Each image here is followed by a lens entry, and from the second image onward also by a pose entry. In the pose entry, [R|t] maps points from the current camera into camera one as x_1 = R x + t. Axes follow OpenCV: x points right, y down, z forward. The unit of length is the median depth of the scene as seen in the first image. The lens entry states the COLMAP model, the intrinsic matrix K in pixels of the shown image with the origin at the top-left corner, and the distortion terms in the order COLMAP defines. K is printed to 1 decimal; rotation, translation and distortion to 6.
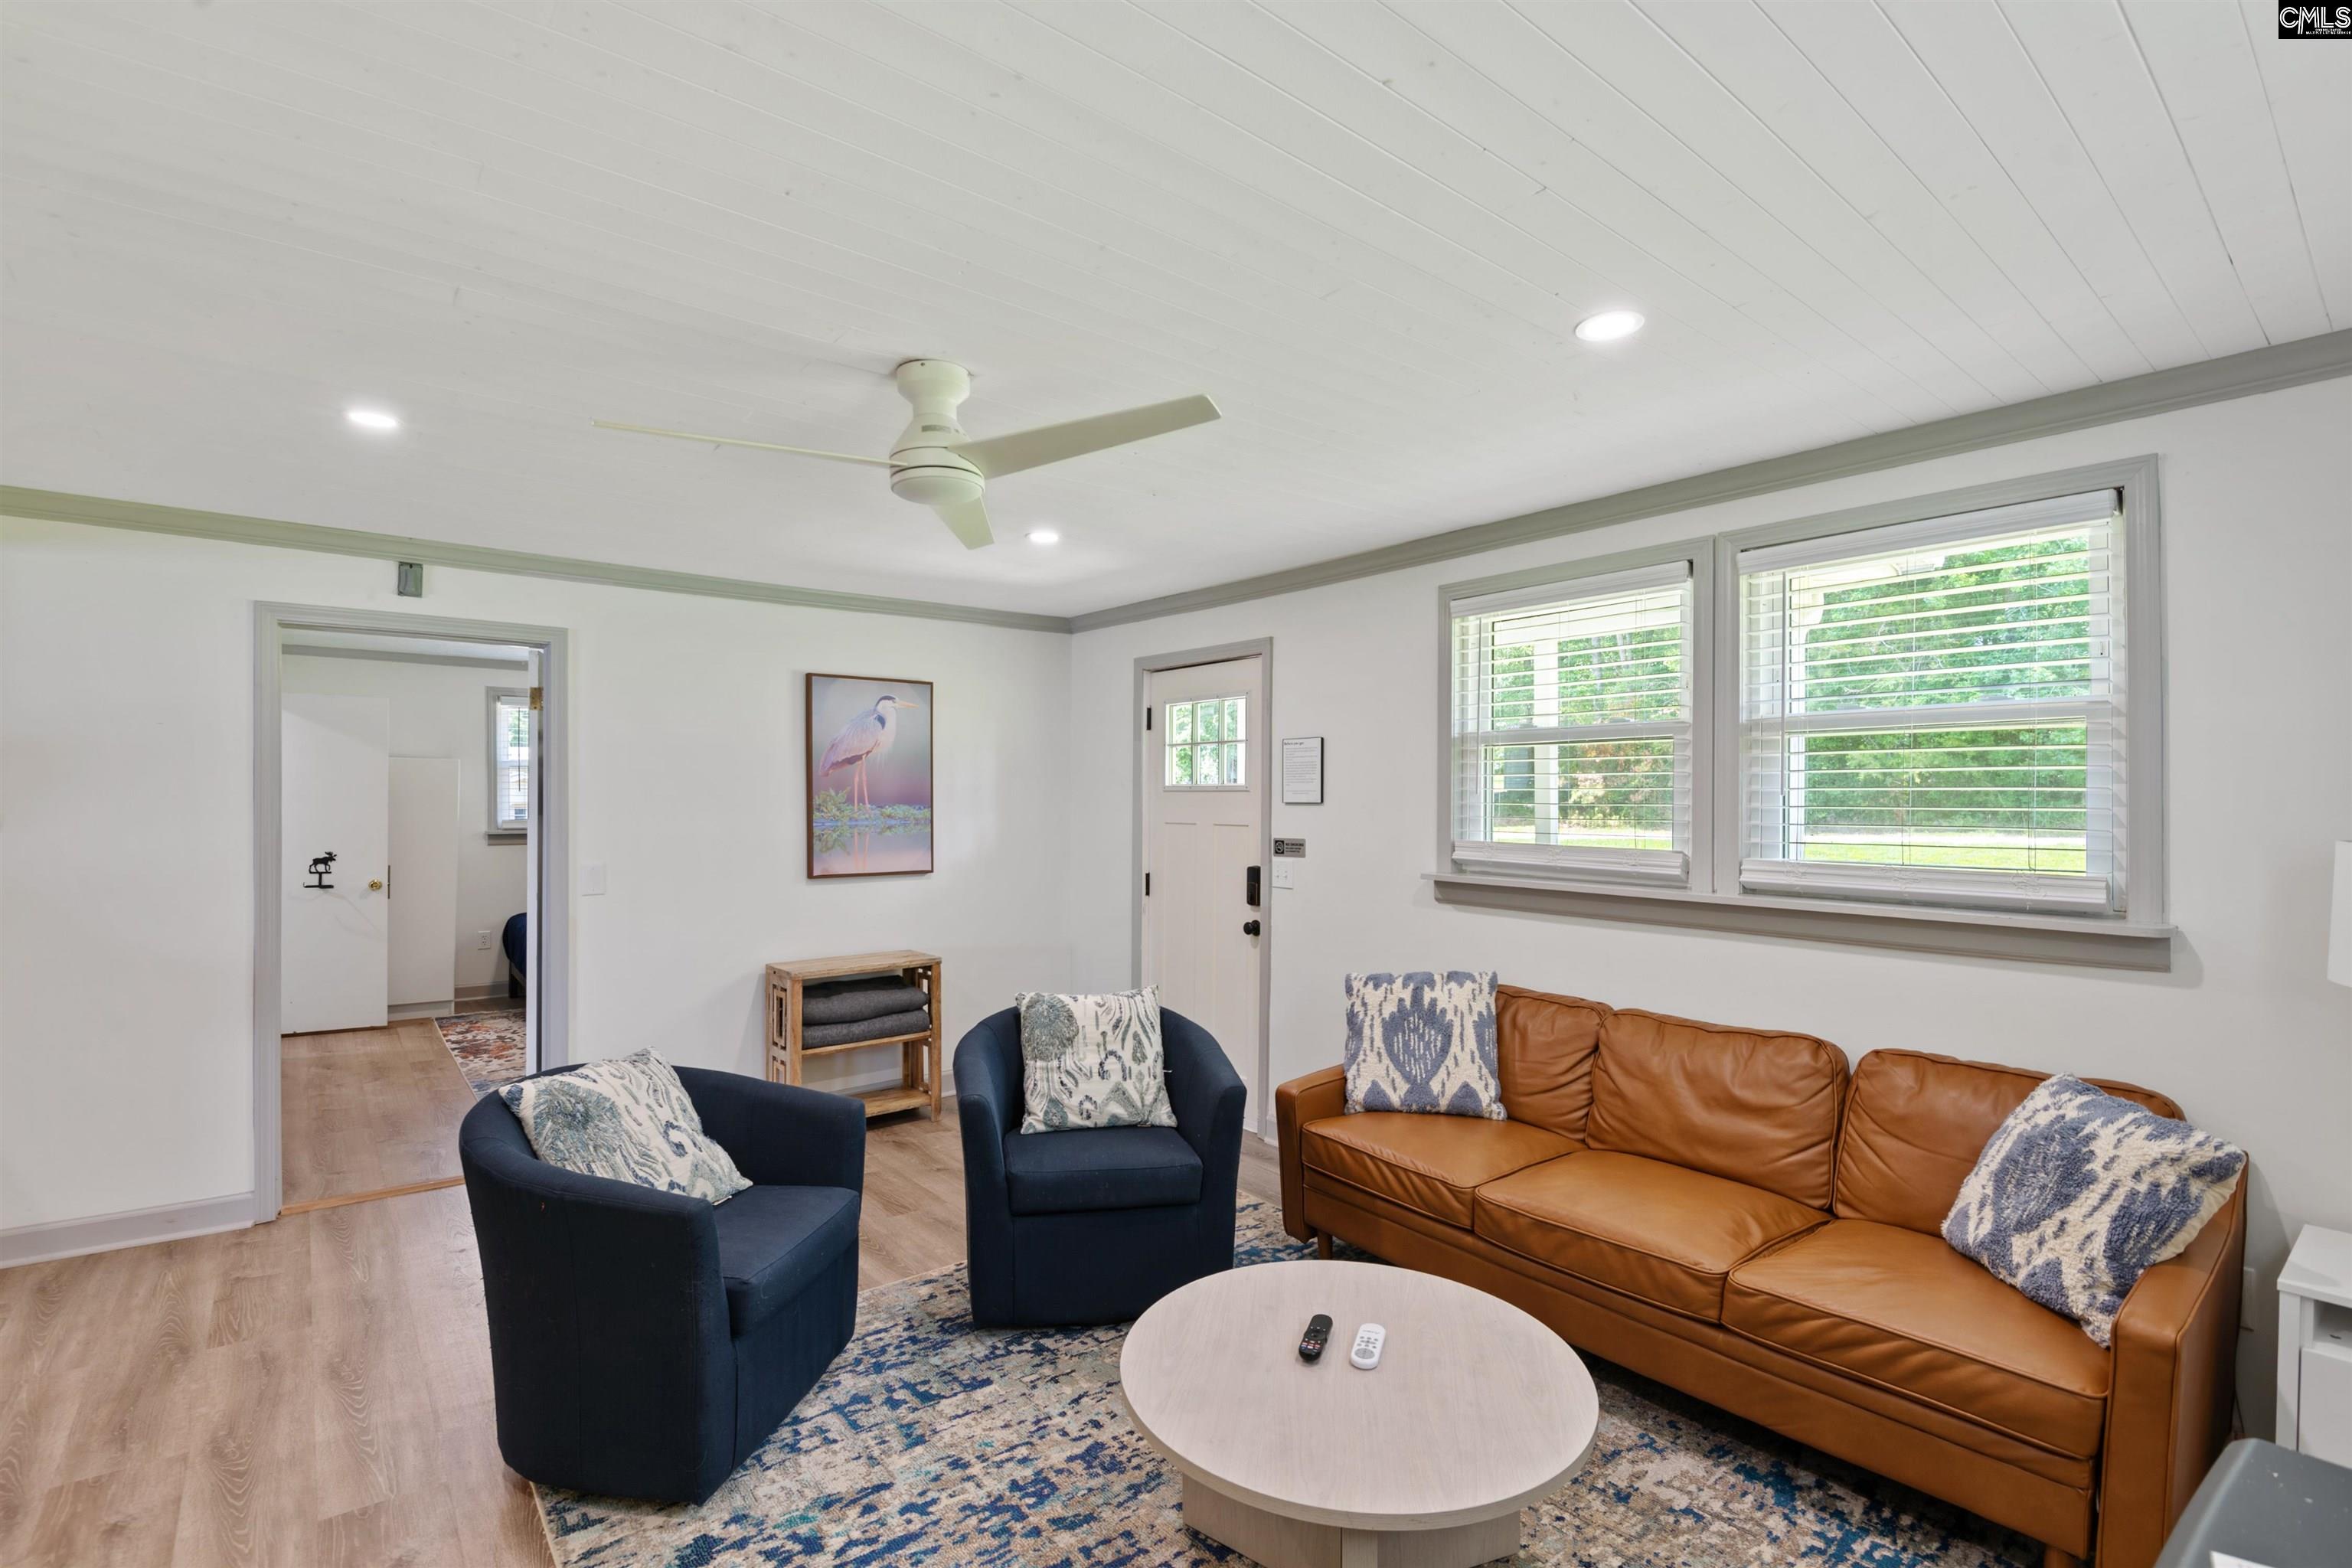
lens RADIAL K [[1088.7, 0, 1175.0], [0, 1088.7, 796.9], [0, 0, 1]] dist [0.010792, -0.015827]
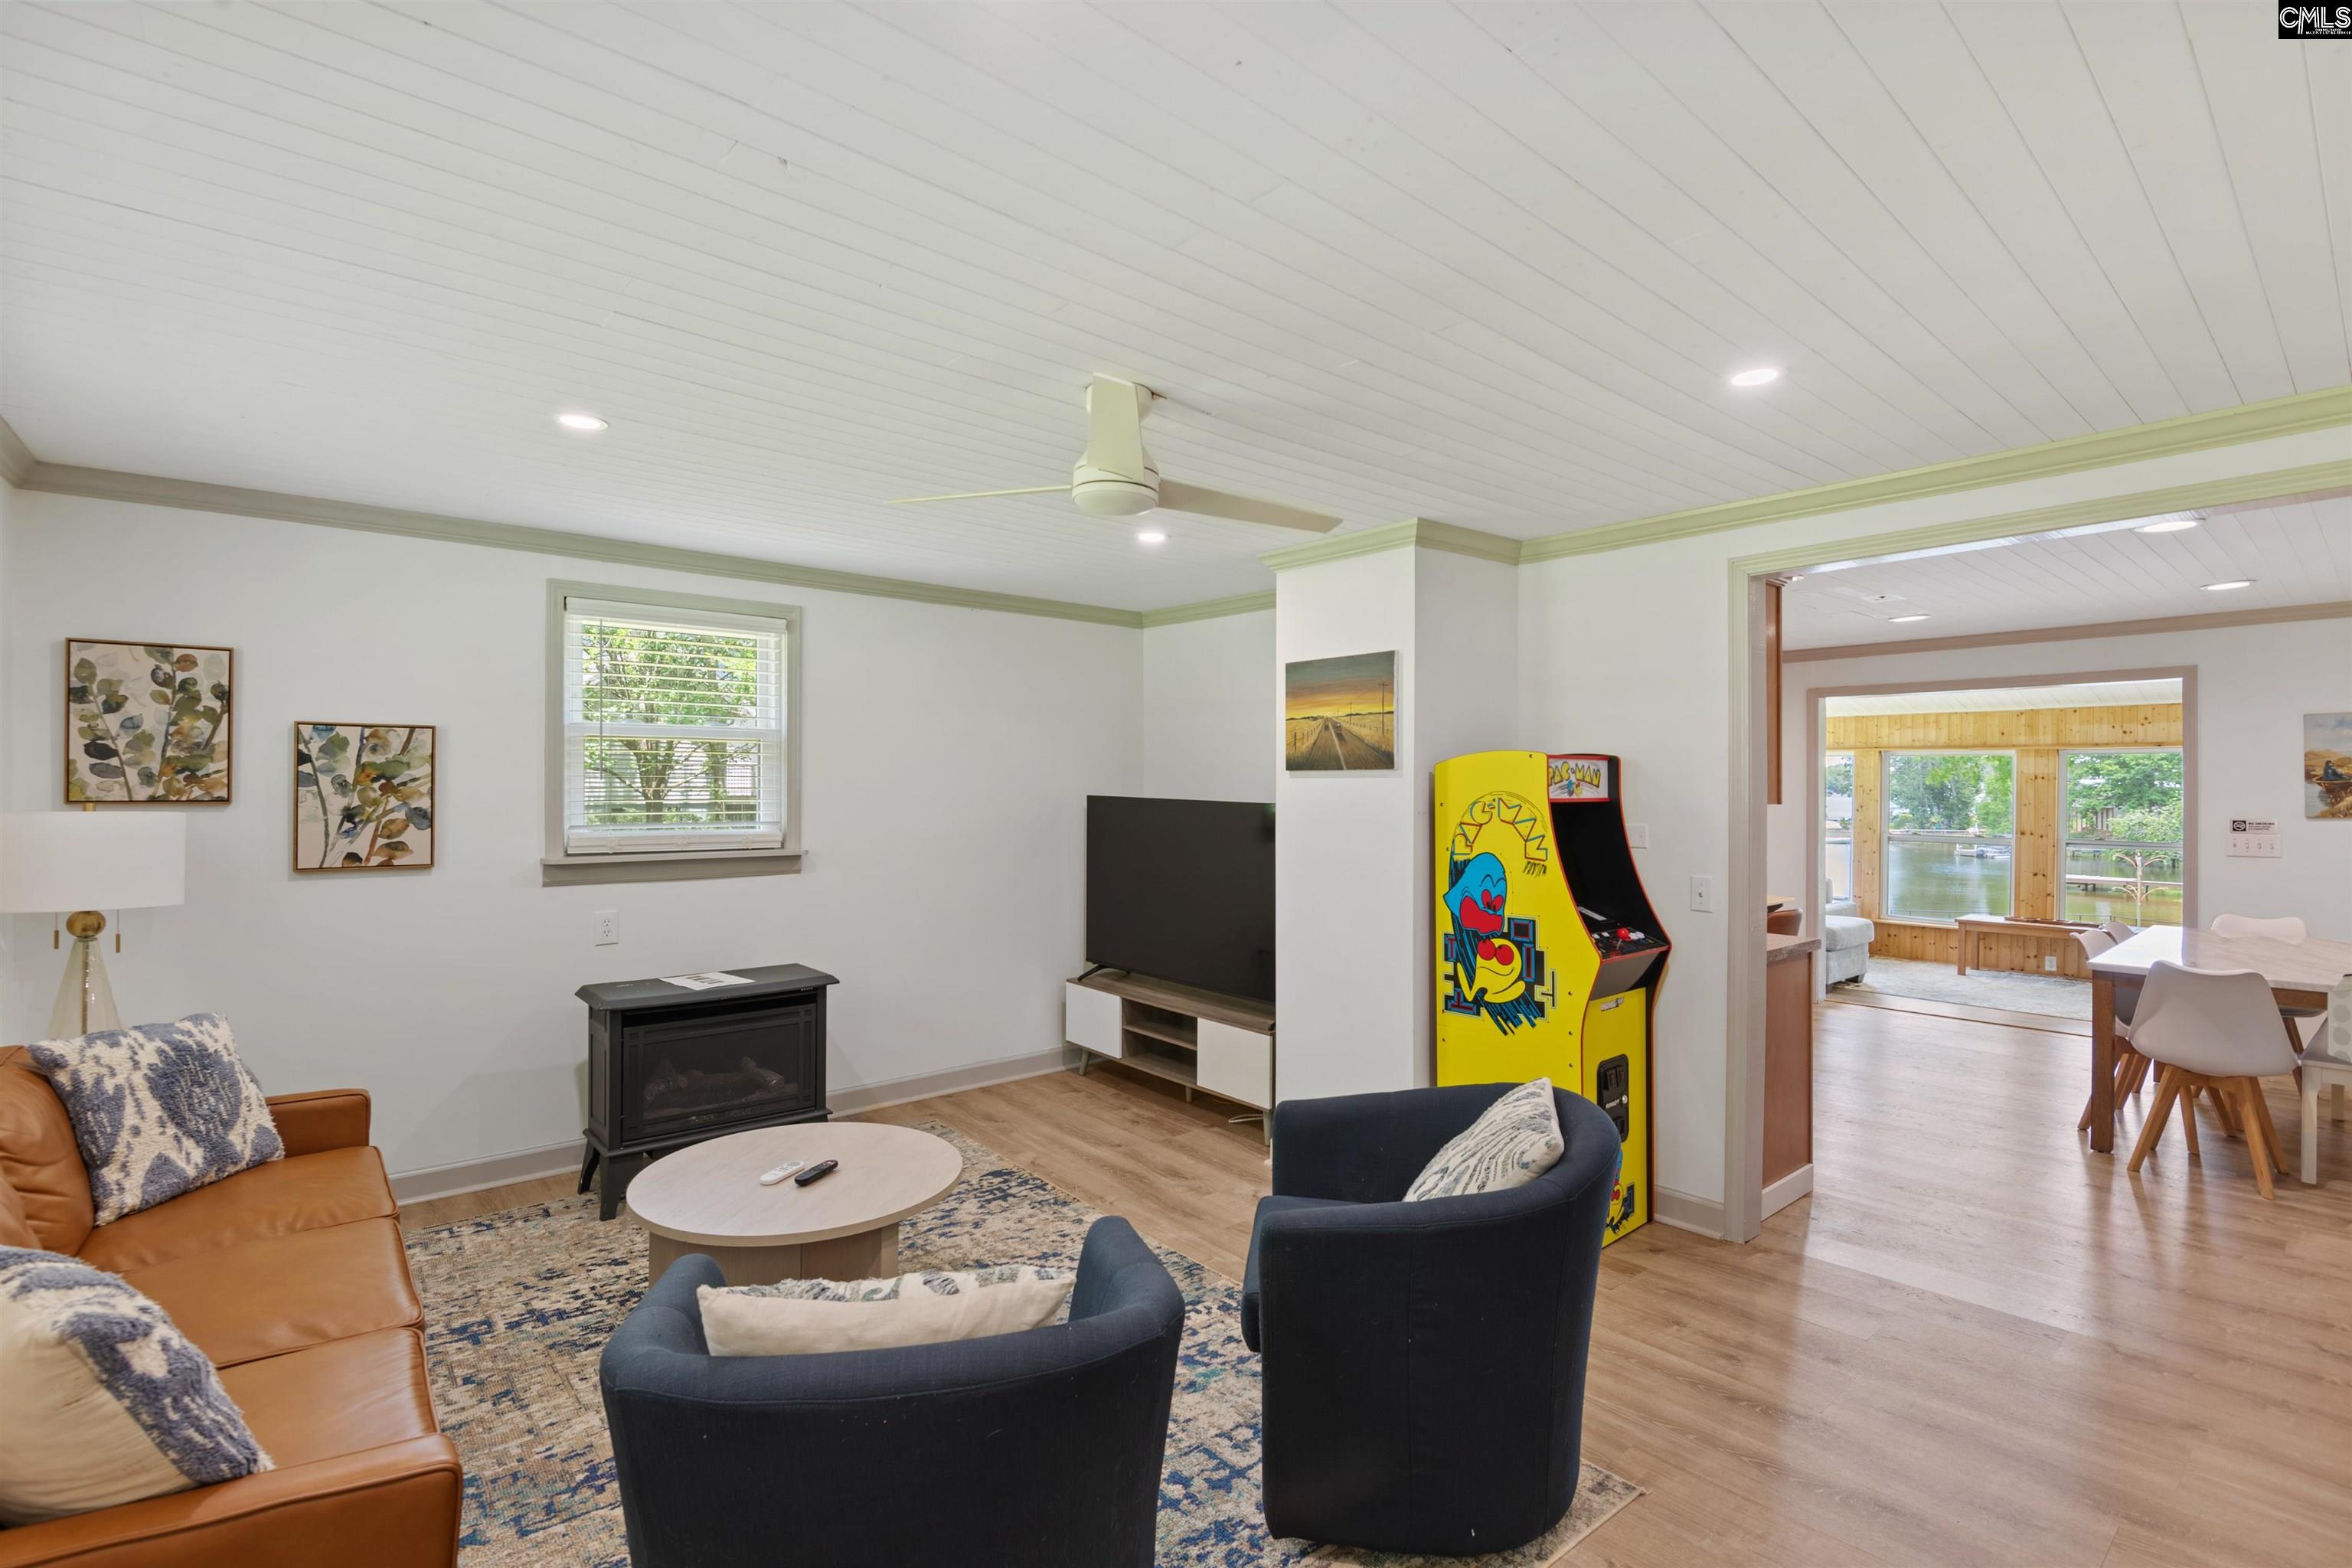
lens RADIAL K [[1088.7, 0, 1179.1], [0, 1088.7, 788.2], [0, 0, 1]] dist [0.010792, -0.015827]
pose [[-0.999566, -0.007466, -0.028505, -0.145221], [-0.007610, 0.999959, 0.004924, -0.003886], [0.028467, 0.005139, -0.999582, 1.191417]]
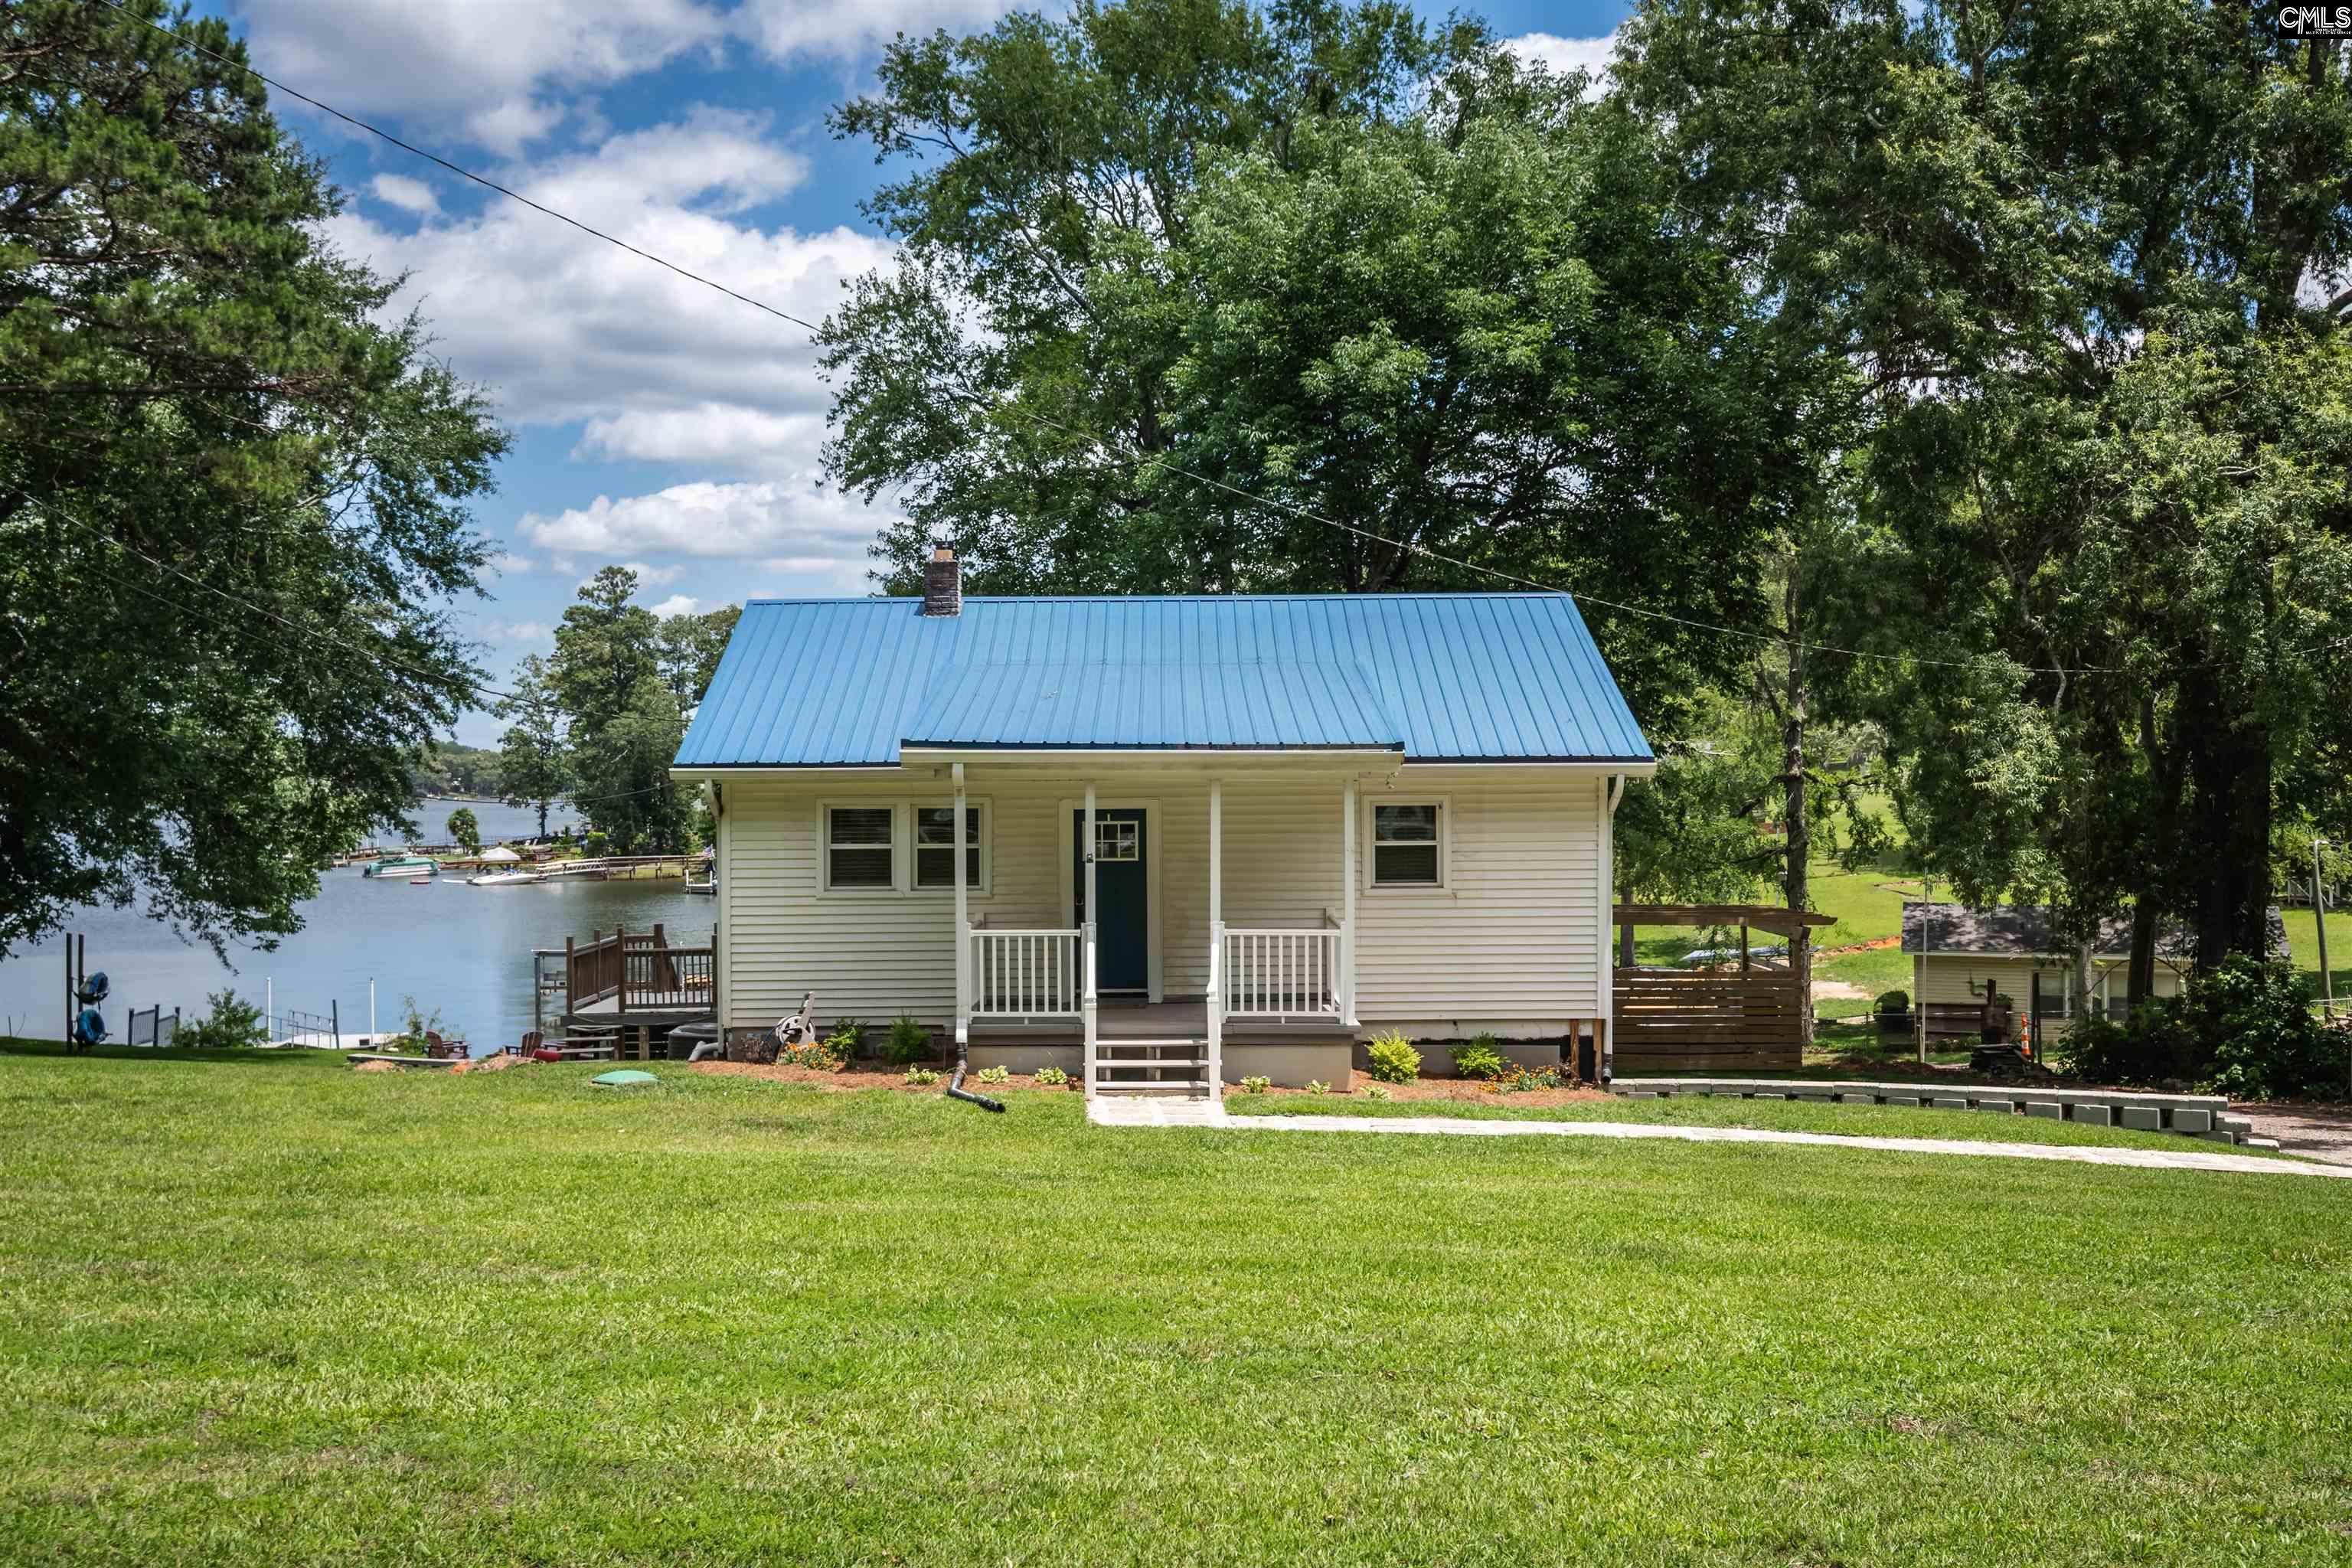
lens RADIAL K [[2278.9, 0, 1178.0], [0, 2278.9, 794.0], [0, 0, 1]] dist [0.050329, 0.000000]
pose [[-0.624566, 0.008422, -0.780926, 3.170540], [0.005923, 0.999964, 0.006047, -0.140697], [0.780949, -0.000849, -0.624594, 3.644946]]
